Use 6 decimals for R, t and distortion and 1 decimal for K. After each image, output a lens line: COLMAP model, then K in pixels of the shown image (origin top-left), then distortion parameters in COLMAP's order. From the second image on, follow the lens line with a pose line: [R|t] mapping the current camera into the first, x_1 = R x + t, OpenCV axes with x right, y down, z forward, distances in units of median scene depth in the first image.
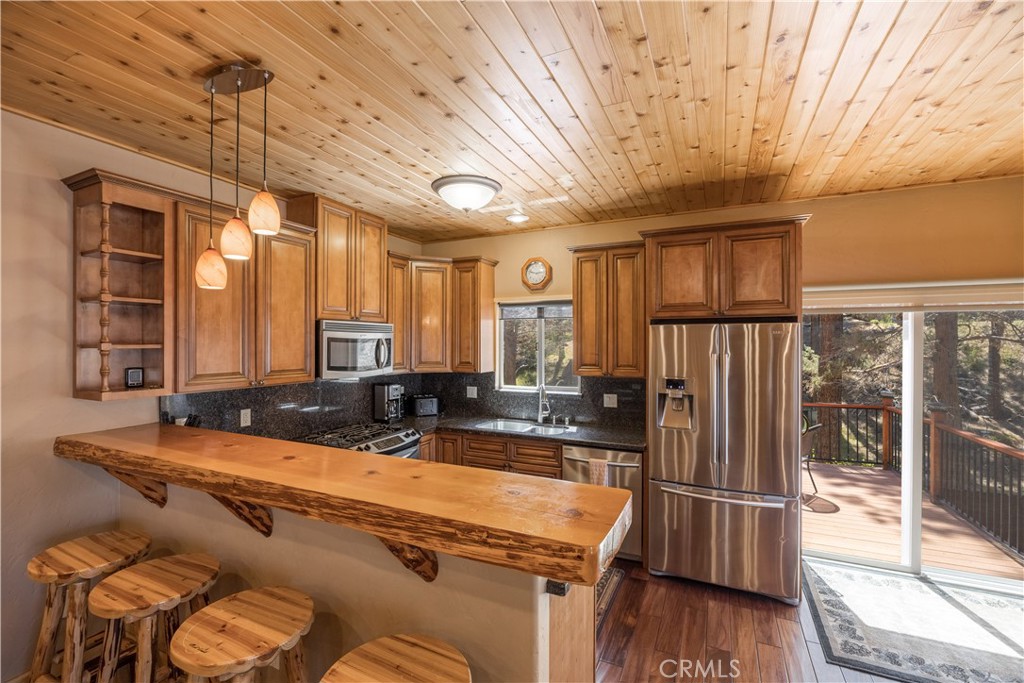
lens RADIAL K [[440.8, 0, 507.9], [0, 440.8, 343.3], [0, 0, 1]] dist [-0.016690, 0.000615]
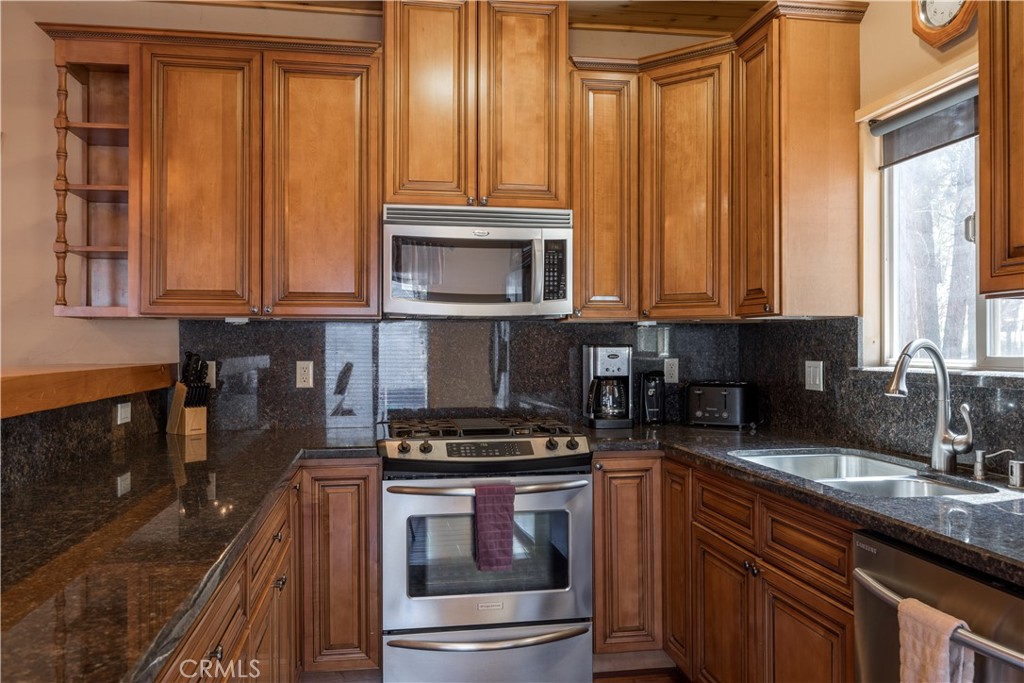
lens RADIAL K [[764.0, 0, 492.3], [0, 764.0, 358.6], [0, 0, 1]] dist [0.003705, -0.003111]
pose [[0.558039, 0.009680, -0.829758, 0.460539], [-0.002352, 0.999946, 0.010083, 0.132849], [0.829811, -0.003675, 0.558032, 0.592662]]
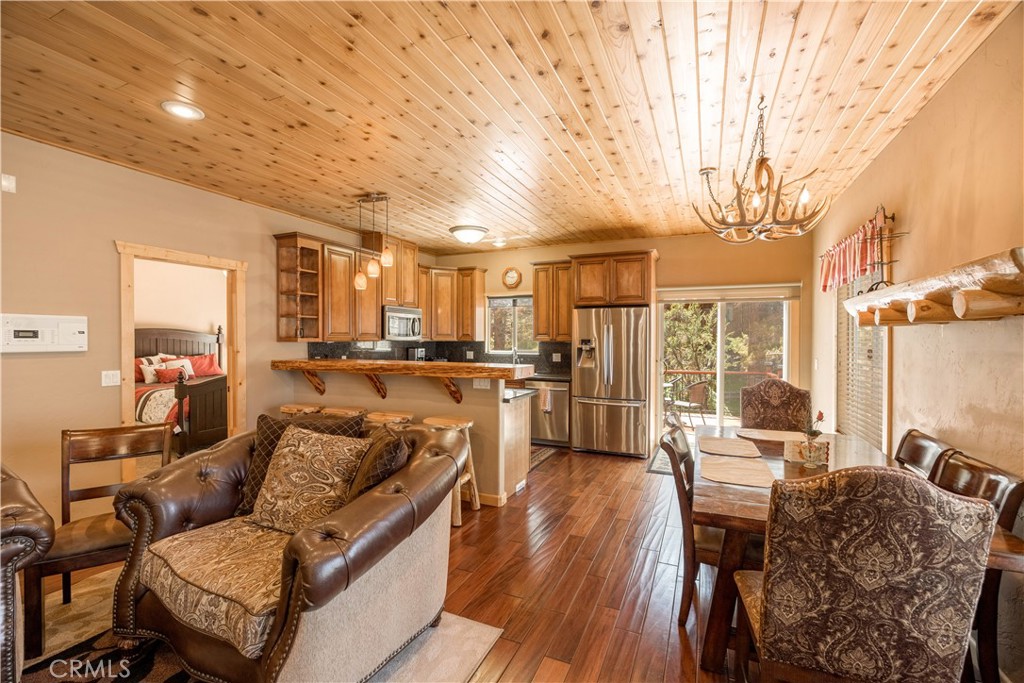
lens RADIAL K [[440.8, 0, 507.9], [0, 440.8, 343.3], [0, 0, 1]] dist [-0.016690, 0.000615]
pose [[0.999783, 0.002586, 0.020660, 0.027070], [-0.002857, 0.999910, 0.013102, 0.073792], [-0.020624, -0.013158, 0.999701, -0.773098]]
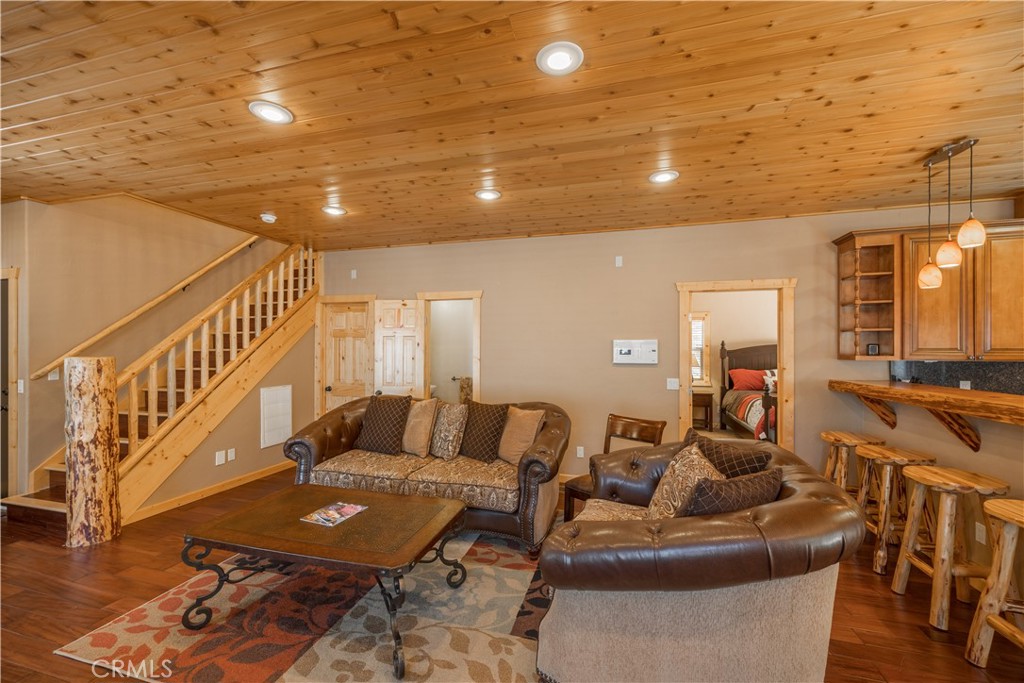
lens RADIAL K [[405.4, 0, 506.5], [0, 405.4, 348.2], [0, 0, 1]] dist [0.002314, -0.000007]
pose [[0.161405, -0.002136, -0.986886, 0.324274], [-0.000810, 0.999997, -0.002297, 0.060062], [0.986888, 0.001170, 0.161403, -0.462455]]
